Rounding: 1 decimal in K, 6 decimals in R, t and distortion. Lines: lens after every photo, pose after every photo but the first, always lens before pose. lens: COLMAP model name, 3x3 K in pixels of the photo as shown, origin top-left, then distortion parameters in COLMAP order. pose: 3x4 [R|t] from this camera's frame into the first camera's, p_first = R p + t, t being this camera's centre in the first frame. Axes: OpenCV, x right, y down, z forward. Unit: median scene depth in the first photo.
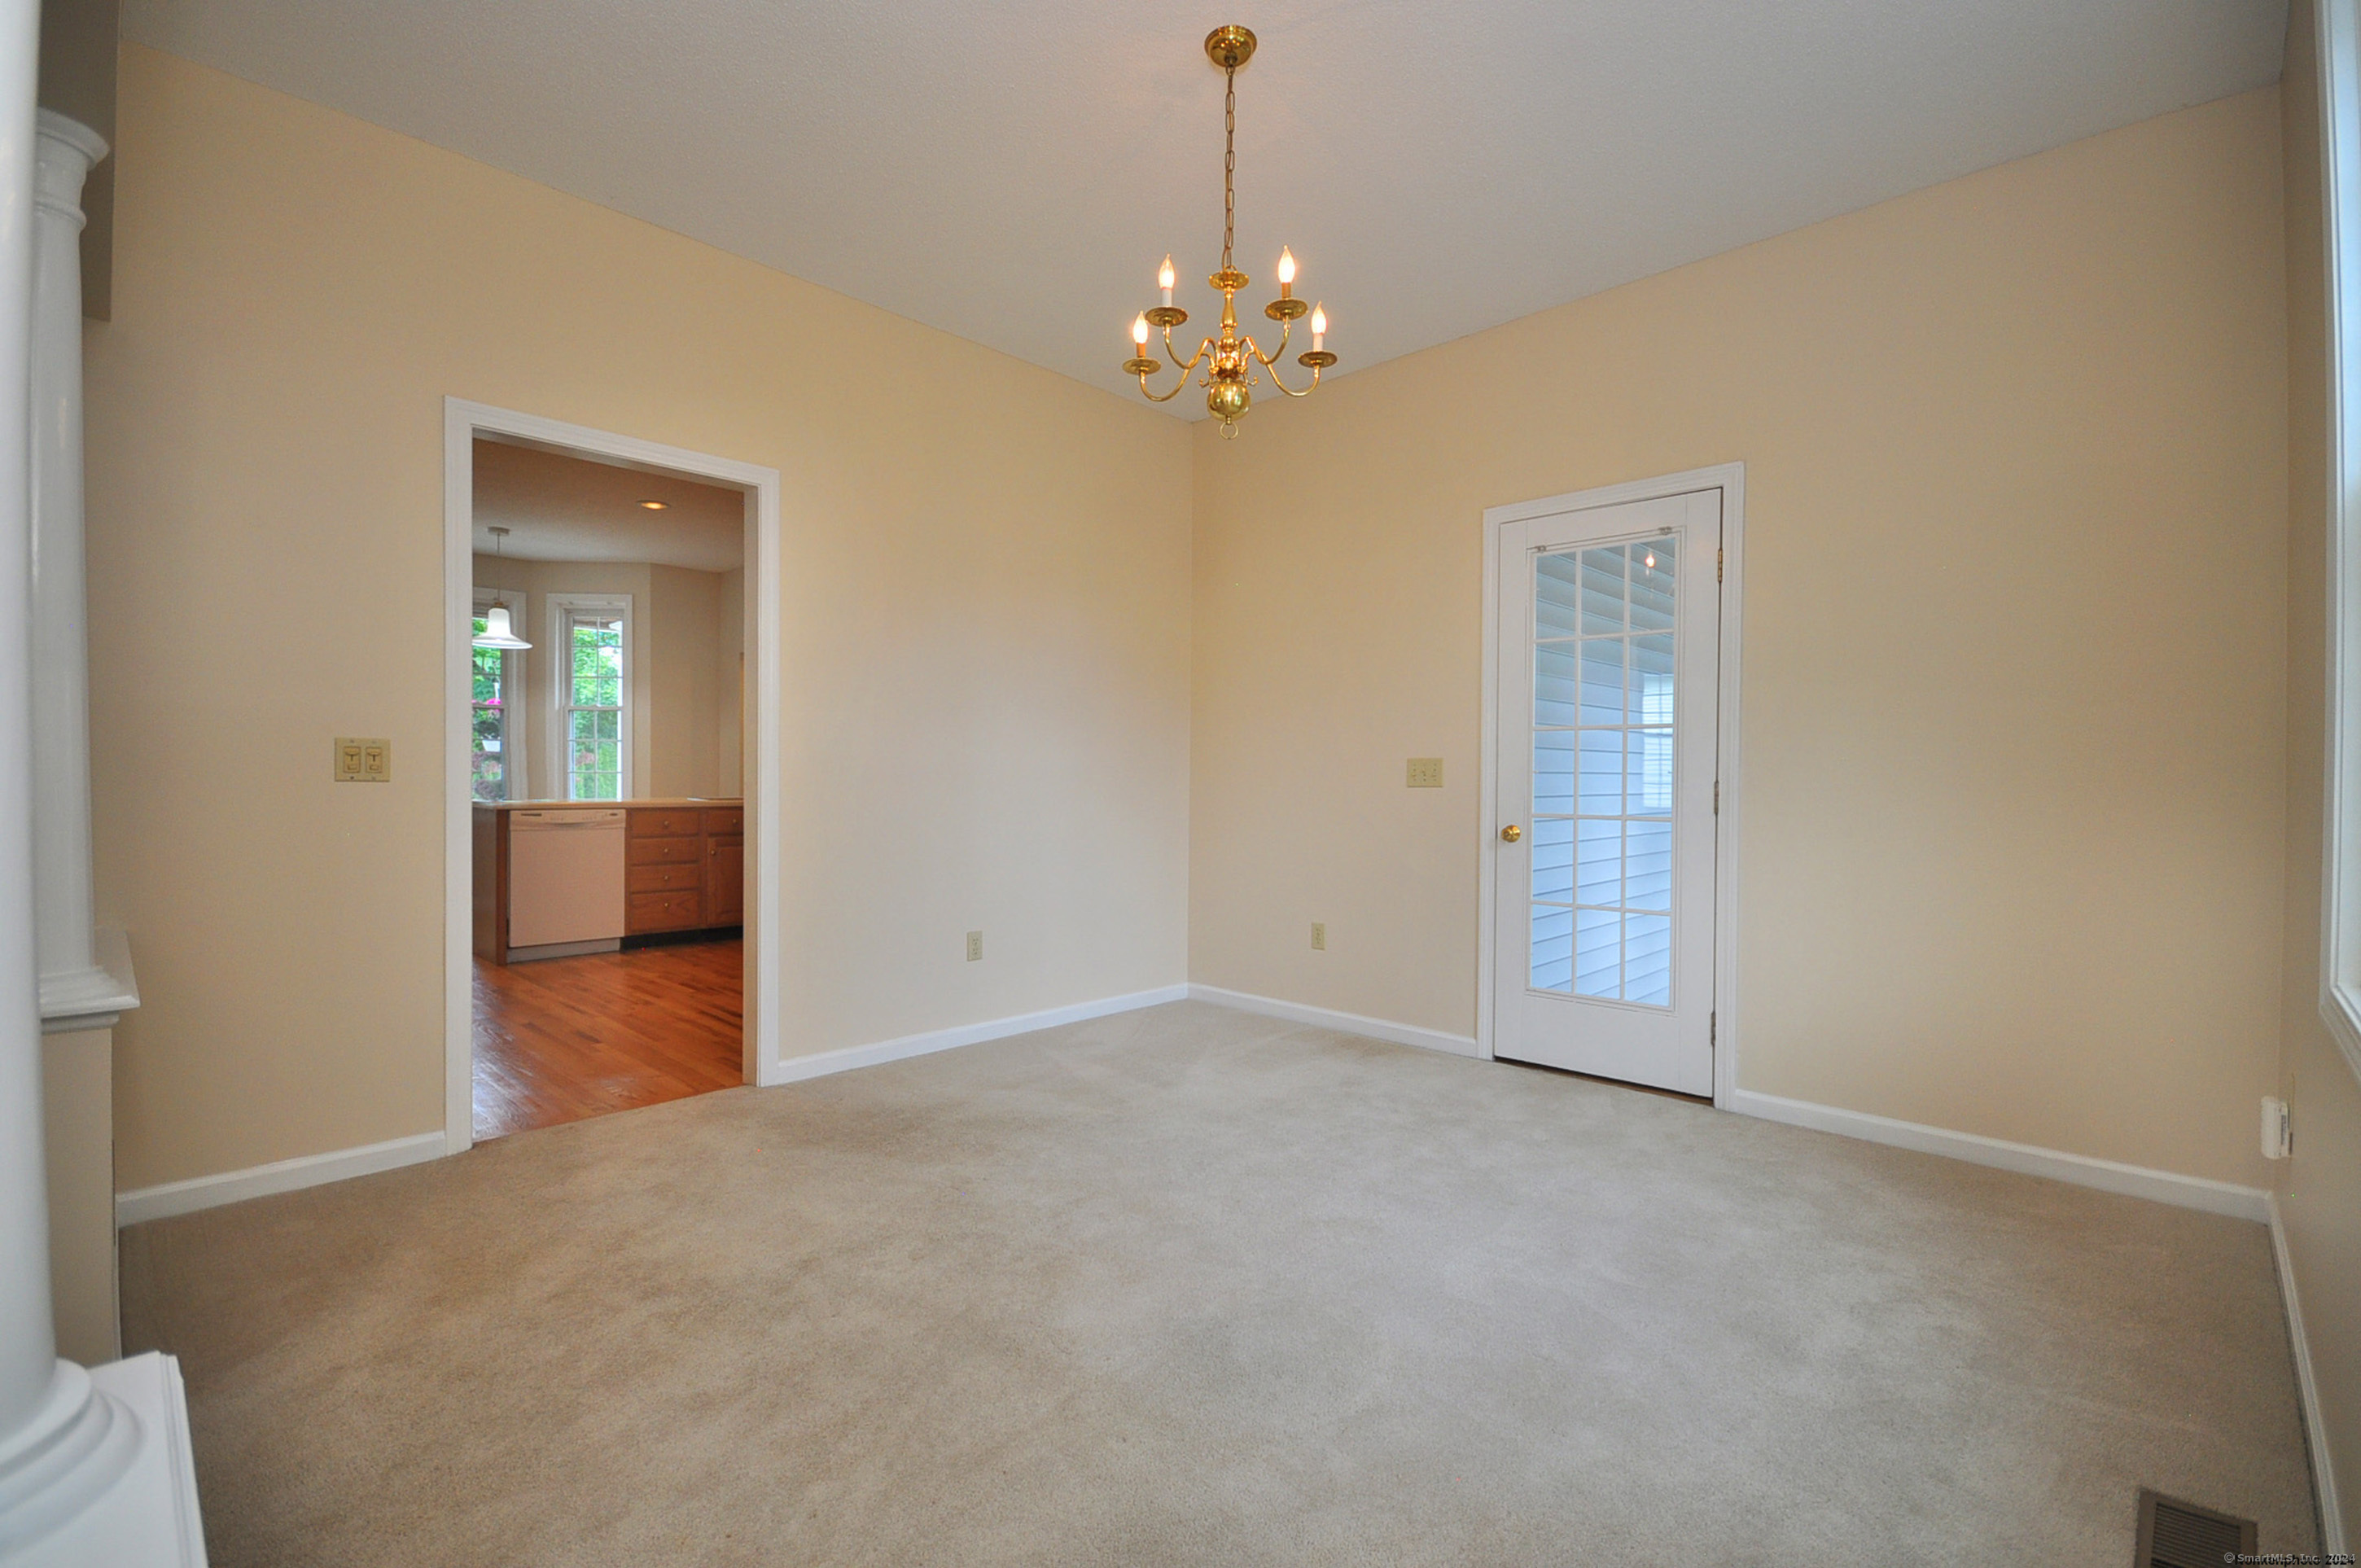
lens RADIAL K [[1021.7, 0, 1180.5], [0, 1021.7, 784.0], [0, 0, 1]] dist [0.002202, 0.000362]
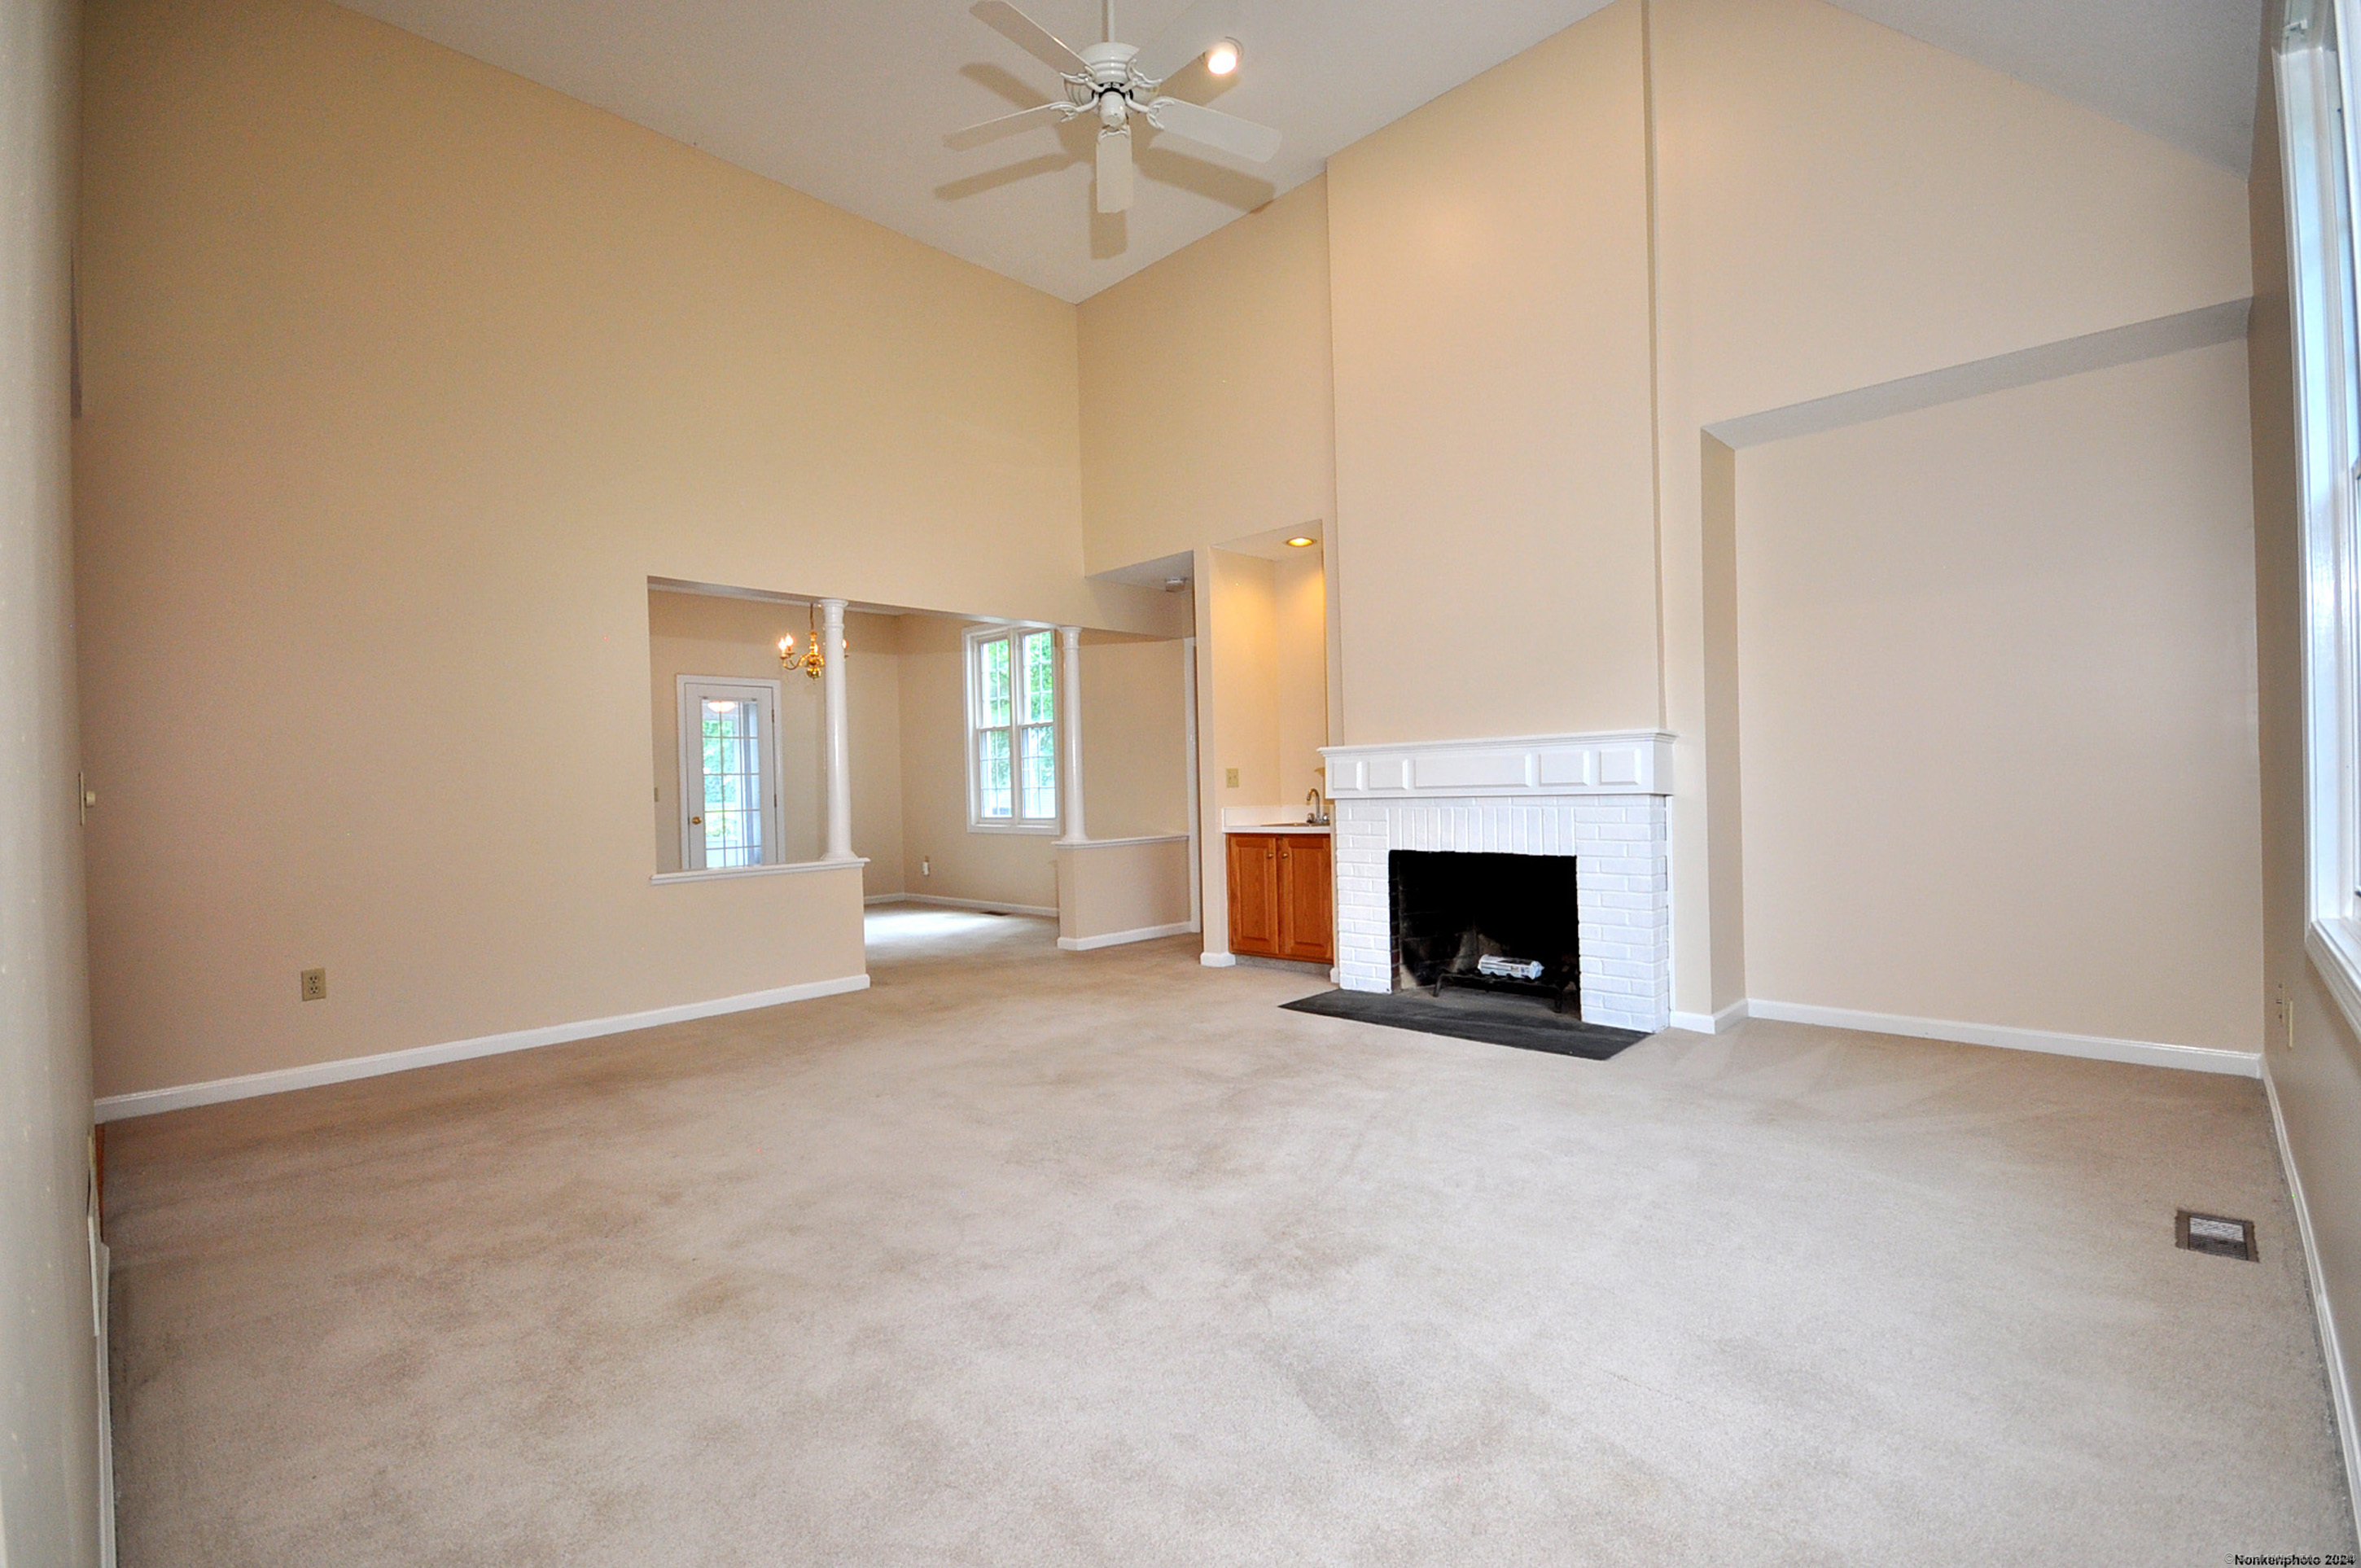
lens RADIAL K [[1047.0, 0, 1174.2], [0, 1047.0, 793.0], [0, 0, 1]] dist [0.000118, -0.000006]
pose [[0.014873, -0.013271, 0.999801, -2.221730], [0.032262, 0.999398, 0.012786, -0.006394], [-0.999369, 0.032065, 0.015293, -0.115729]]
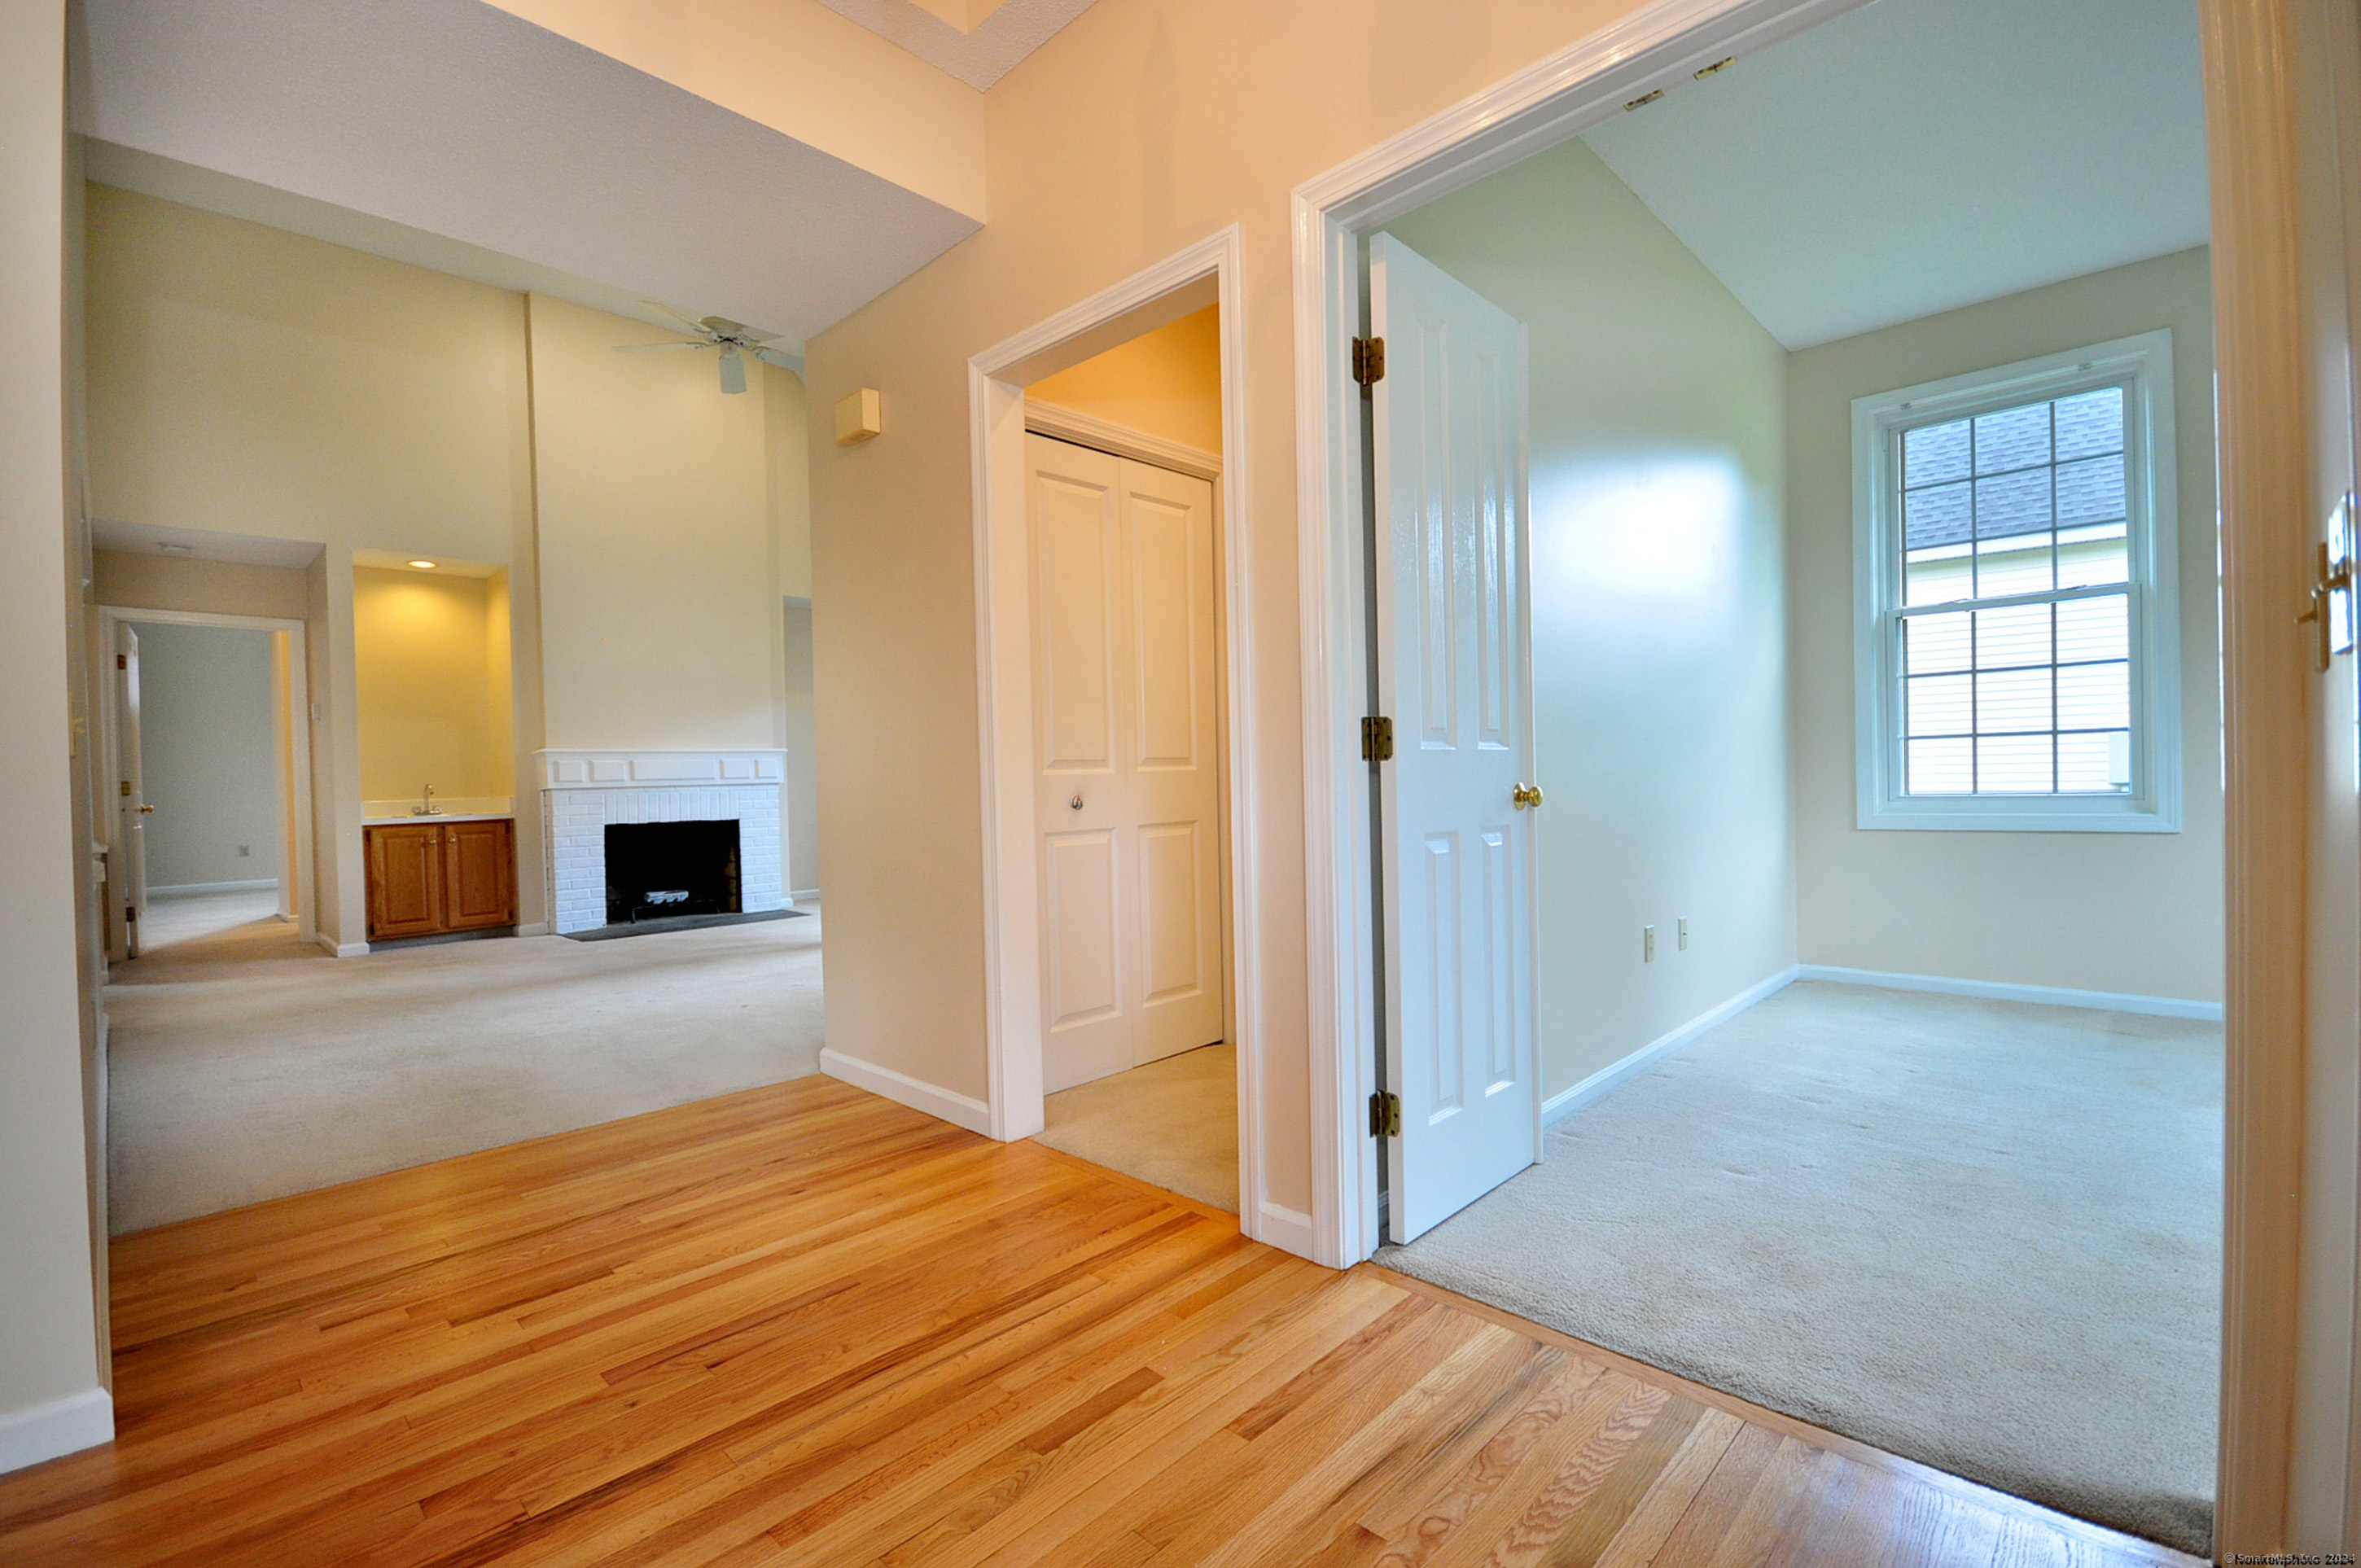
lens RADIAL K [[1034.4, 0, 1168.7], [0, 1034.4, 791.8], [0, 0, 1]] dist [0.013038, -0.009325]
pose [[-0.999835, 0.015232, 0.009858, -1.861636], [0.015469, 0.999583, 0.024370, 0.005428], [-0.009482, 0.024518, -0.999654, 1.707798]]
